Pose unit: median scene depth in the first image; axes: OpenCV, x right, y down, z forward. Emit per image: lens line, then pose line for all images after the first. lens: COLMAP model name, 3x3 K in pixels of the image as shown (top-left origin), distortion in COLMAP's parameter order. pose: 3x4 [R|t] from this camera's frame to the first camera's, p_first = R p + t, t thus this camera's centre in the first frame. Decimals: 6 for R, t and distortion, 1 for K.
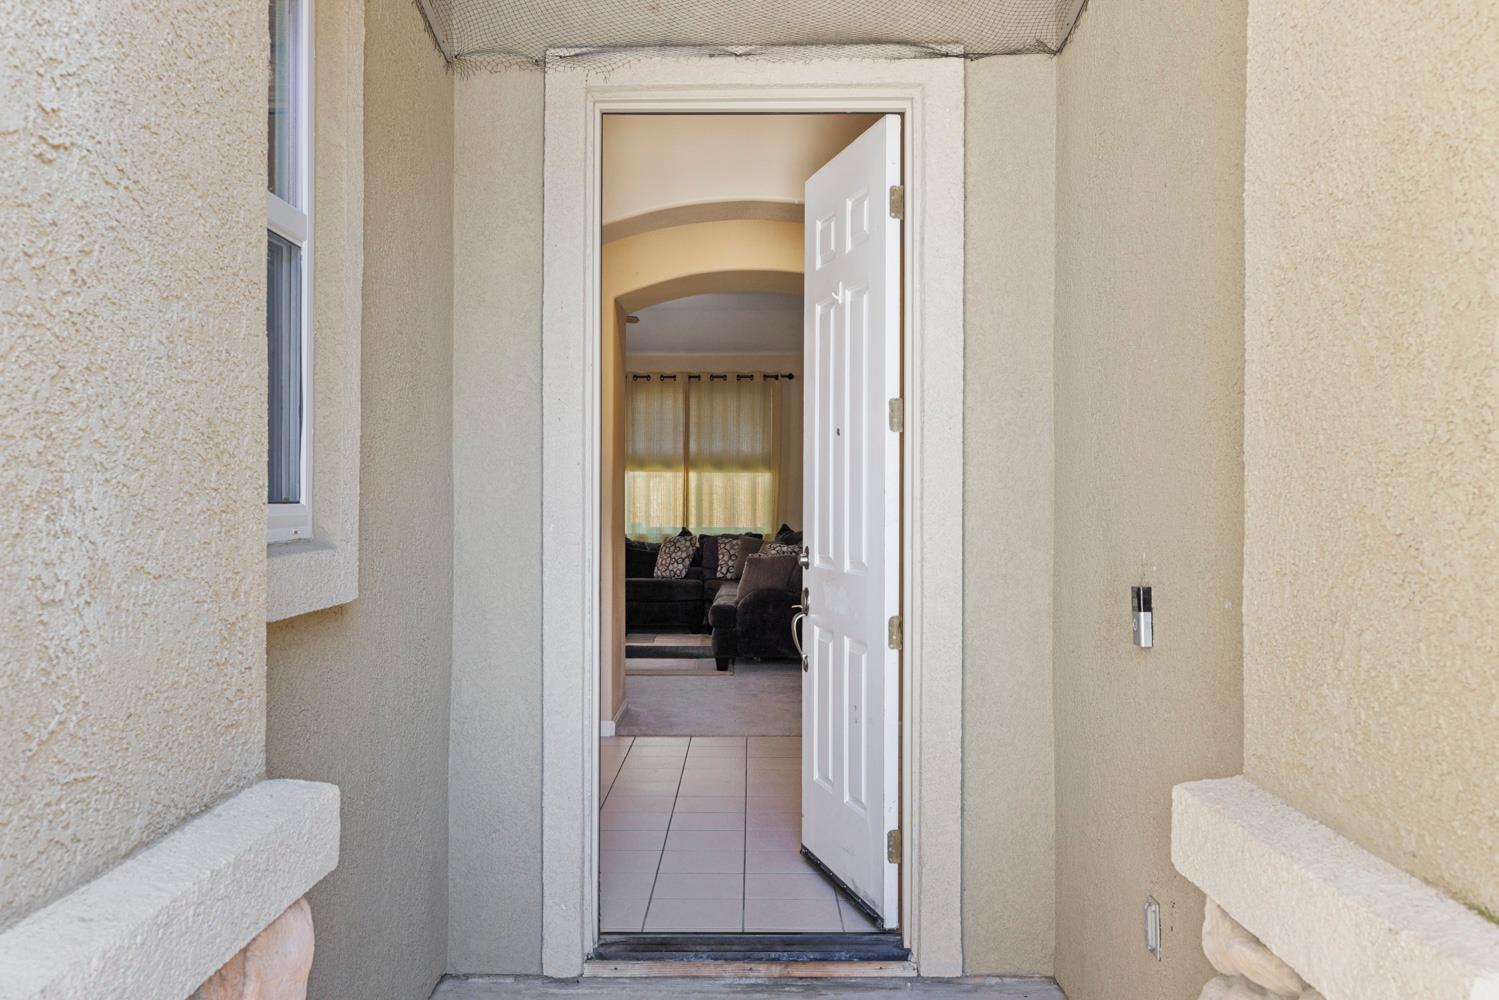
lens RADIAL K [[1369.5, 0, 749.5], [0, 1369.5, 500.0], [0, 0, 1]] dist [0.002342, -0.007110]
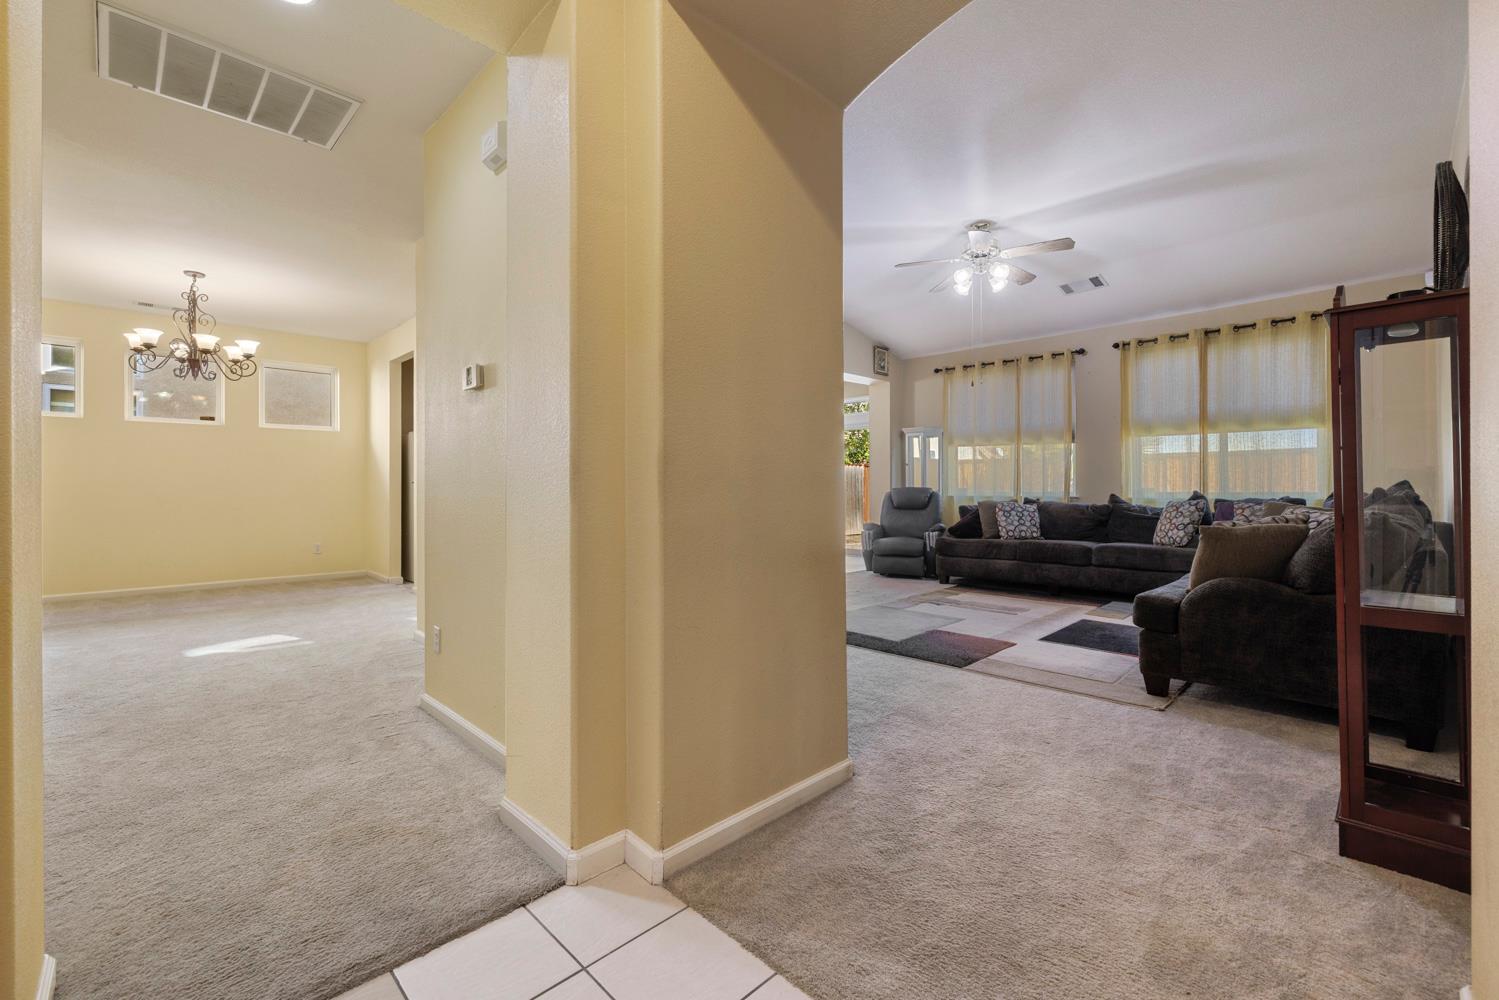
lens RADIAL K [[631.4, 0, 745.8], [0, 631.4, 484.8], [0, 0, 1]] dist [0.001249, -0.000233]
pose [[0.698894, -0.010655, -0.715146, 0.045925], [0.004591, 0.999935, -0.010412, 0.018692], [0.715211, 0.003994, 0.698897, 0.480957]]
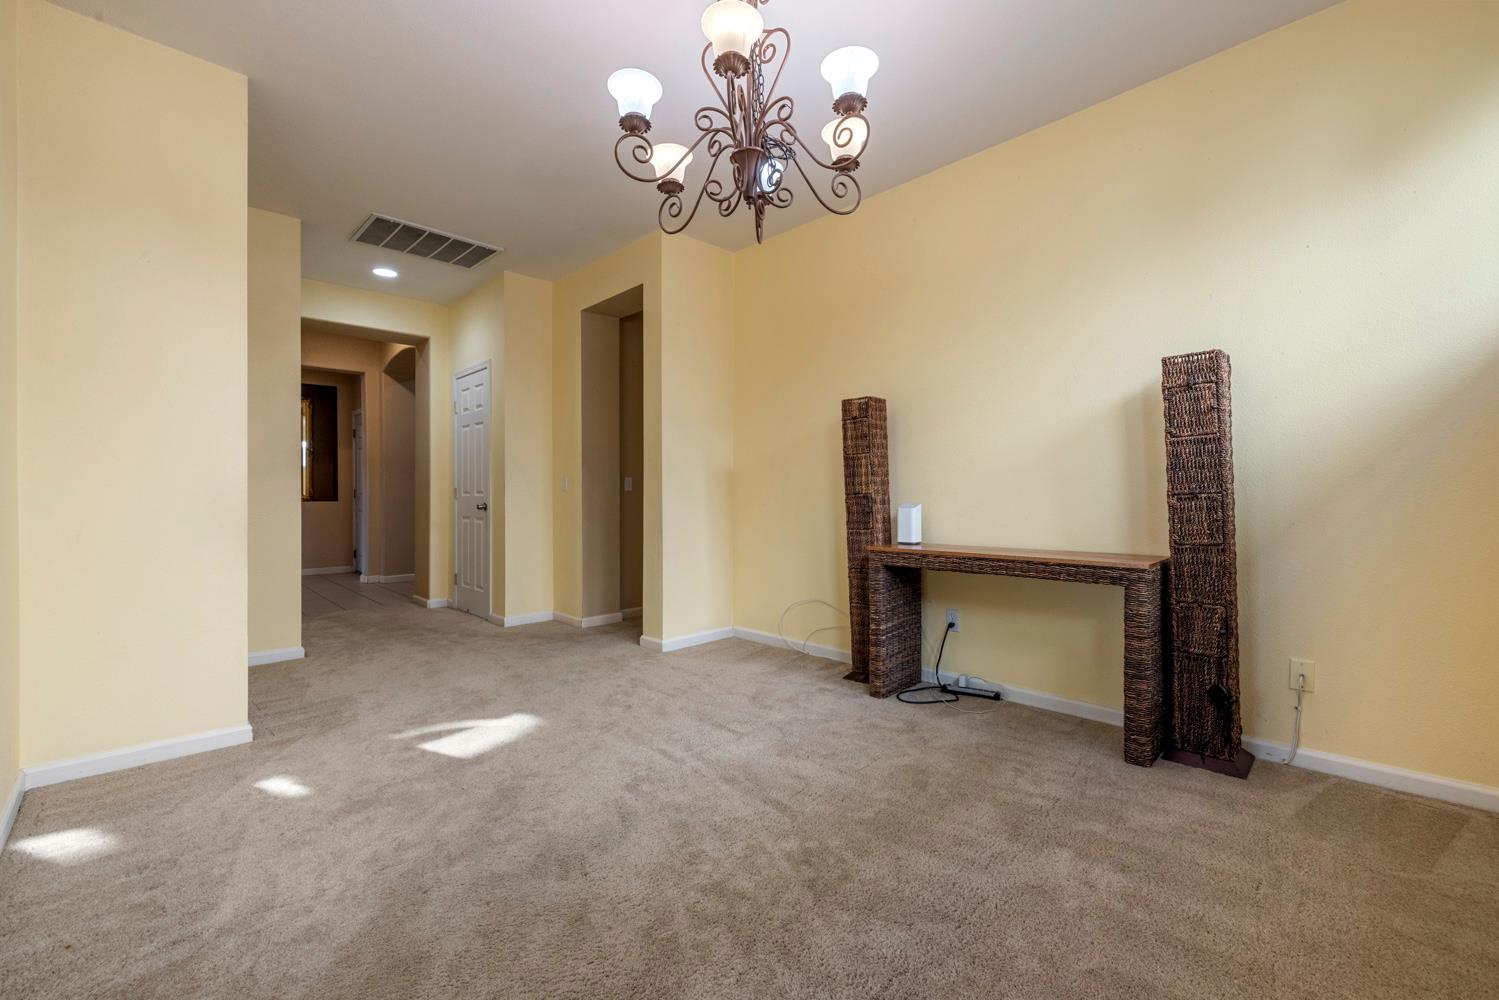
lens RADIAL K [[626.5, 0, 745.1], [0, 626.5, 494.9], [0, 0, 1]] dist [0.001254, -0.000475]
pose [[-0.693569, -0.005520, 0.720369, -0.547679], [0.001546, 0.999957, 0.009151, 0.016036], [-0.720388, 0.007461, -0.693531, 0.610046]]
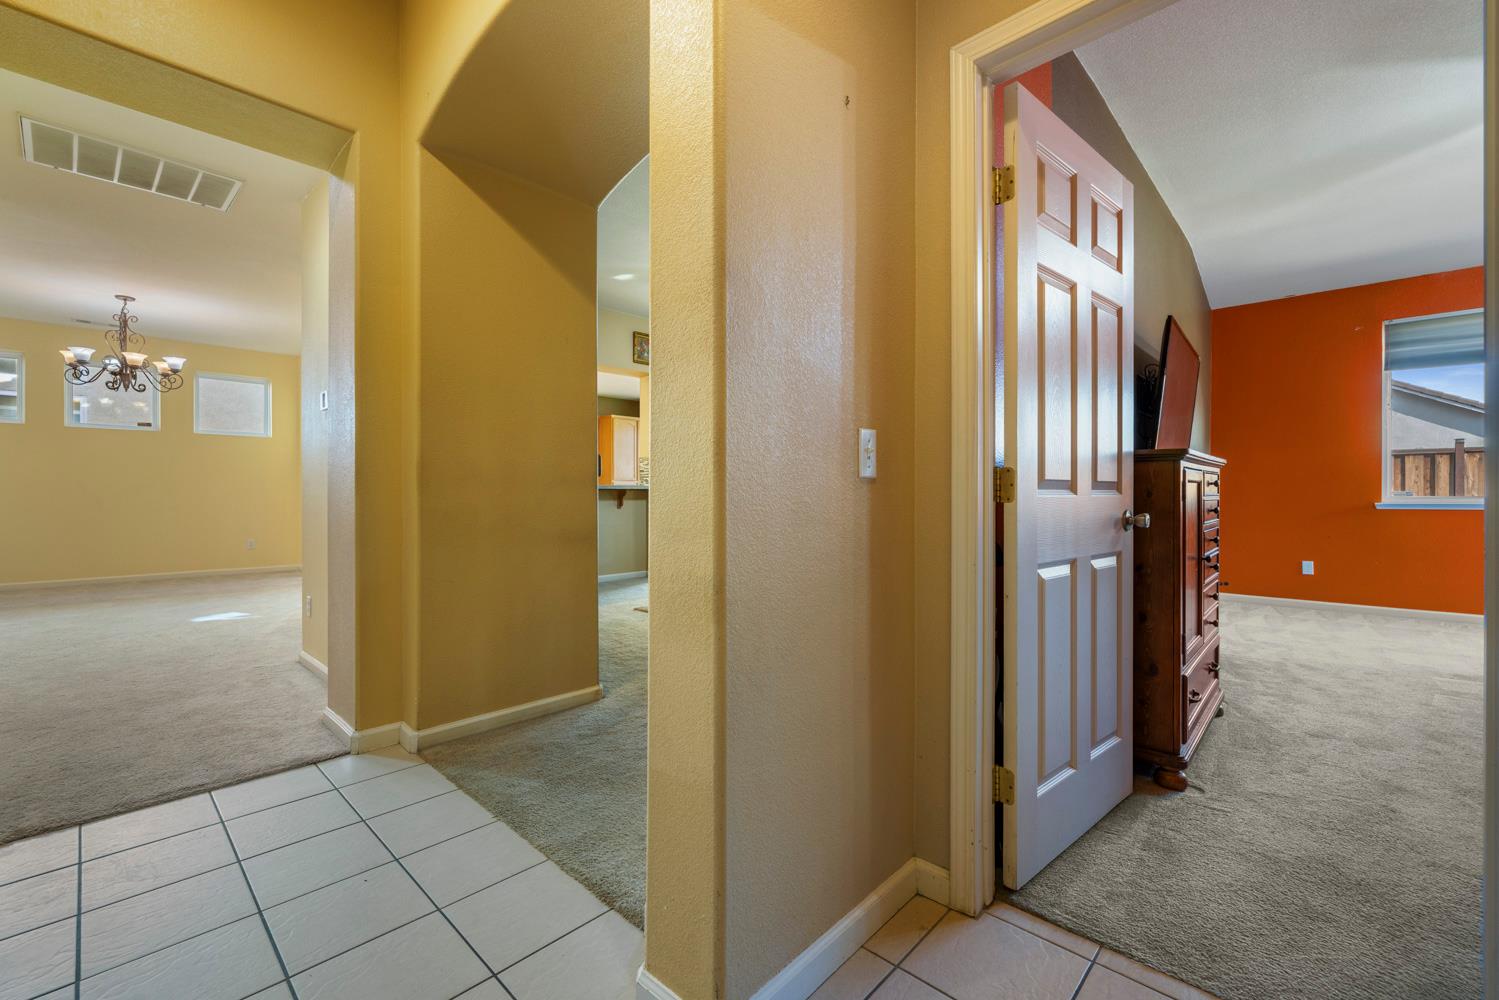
lens RADIAL K [[626.5, 0, 745.1], [0, 626.5, 494.9], [0, 0, 1]] dist [0.001254, -0.000475]
pose [[0.725340, -0.001858, -0.688388, 0.140332], [0.000526, 0.999998, -0.002145, 0.021391], [0.688390, 0.001193, 0.725340, 0.489944]]
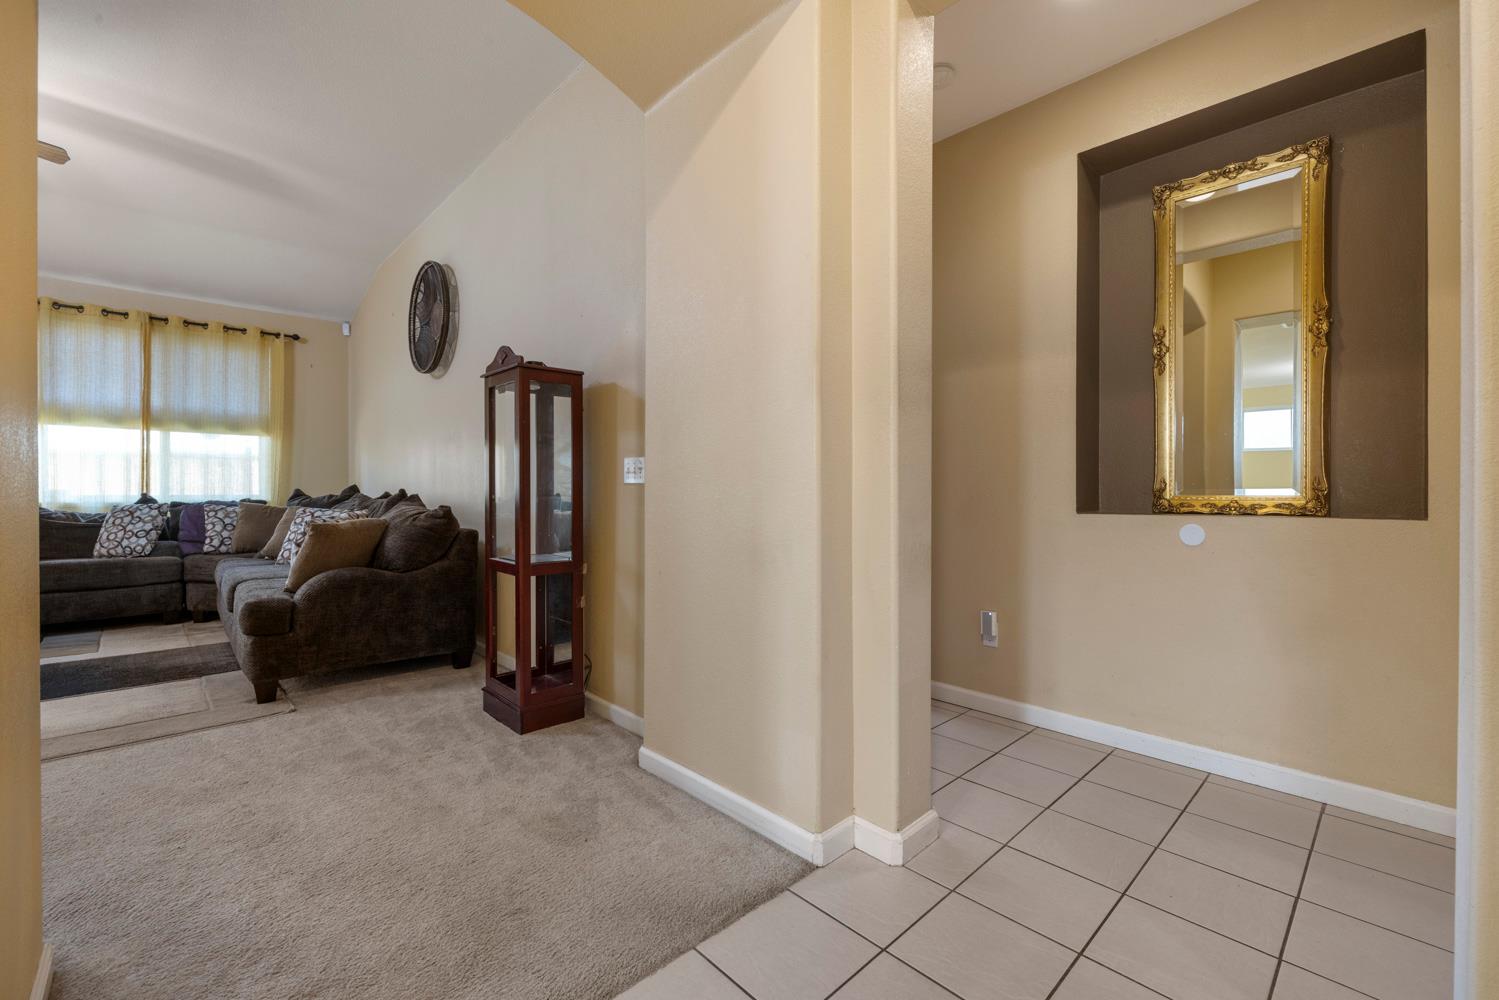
lens RADIAL K [[626.5, 0, 745.1], [0, 626.5, 494.9], [0, 0, 1]] dist [0.001254, -0.000475]
pose [[0.729210, -0.004250, 0.684277, -0.042486], [0.002972, 0.999991, 0.003044, 0.020718], [-0.684284, -0.000186, 0.729216, 0.474172]]
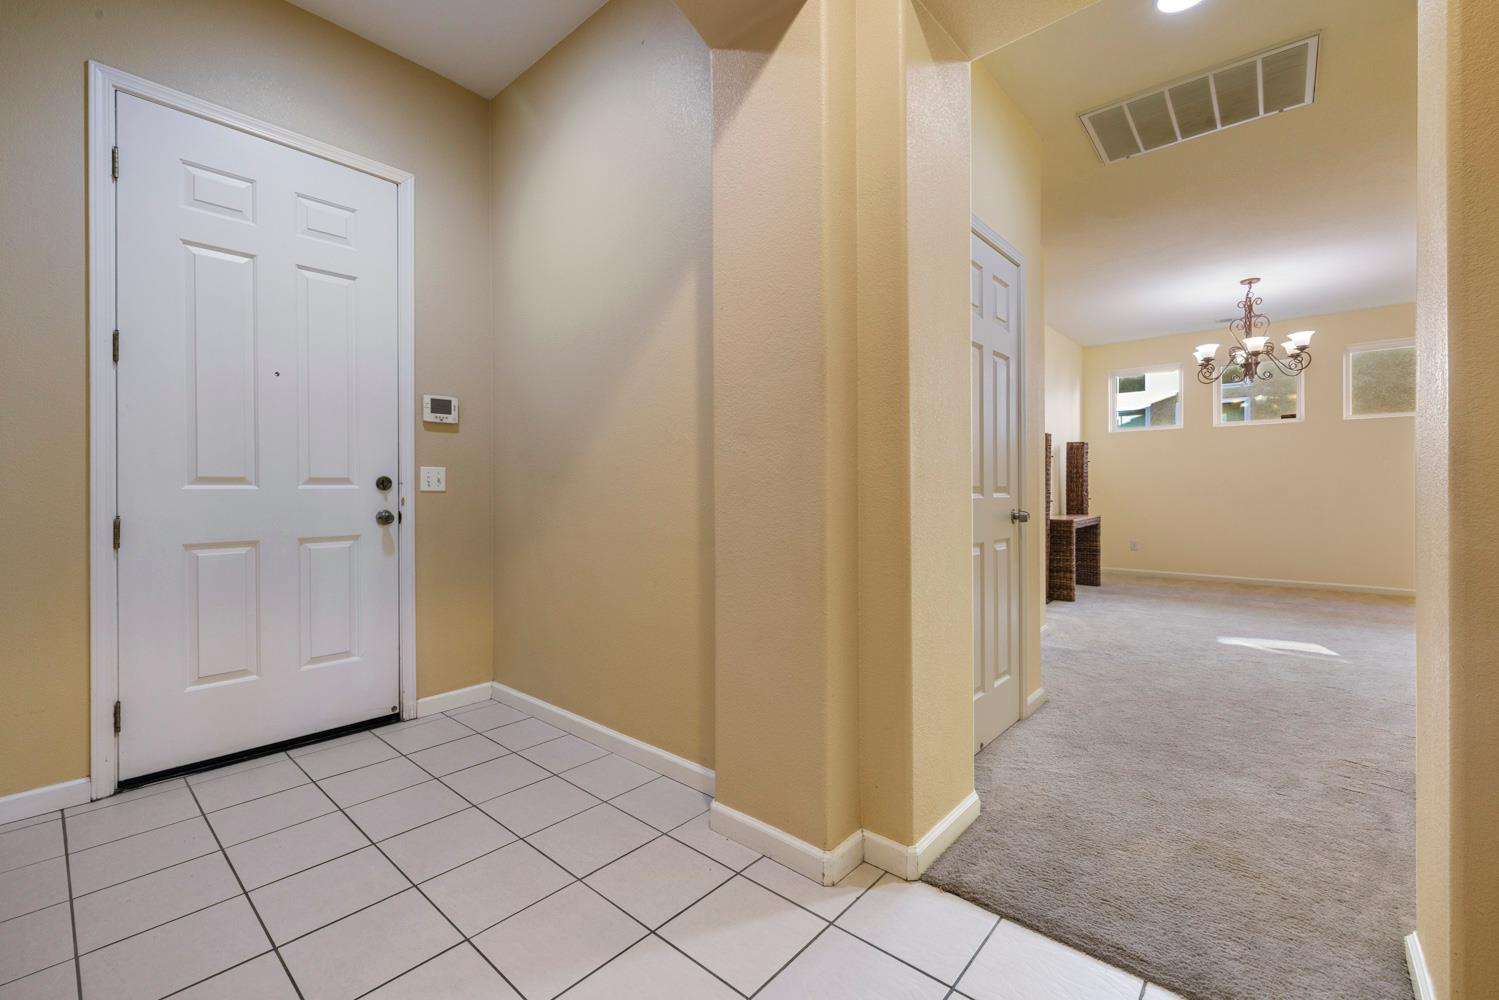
lens RADIAL K [[627.5, 0, 744.2], [0, 627.5, 491.6], [0, 0, 1]] dist [-0.002991, -0.000570]
pose [[-0.661665, -0.000417, -0.749800, 0.047962], [-0.000906, 1.000000, 0.000244, 0.018649], [0.749799, 0.000840, -0.661665, 0.529934]]
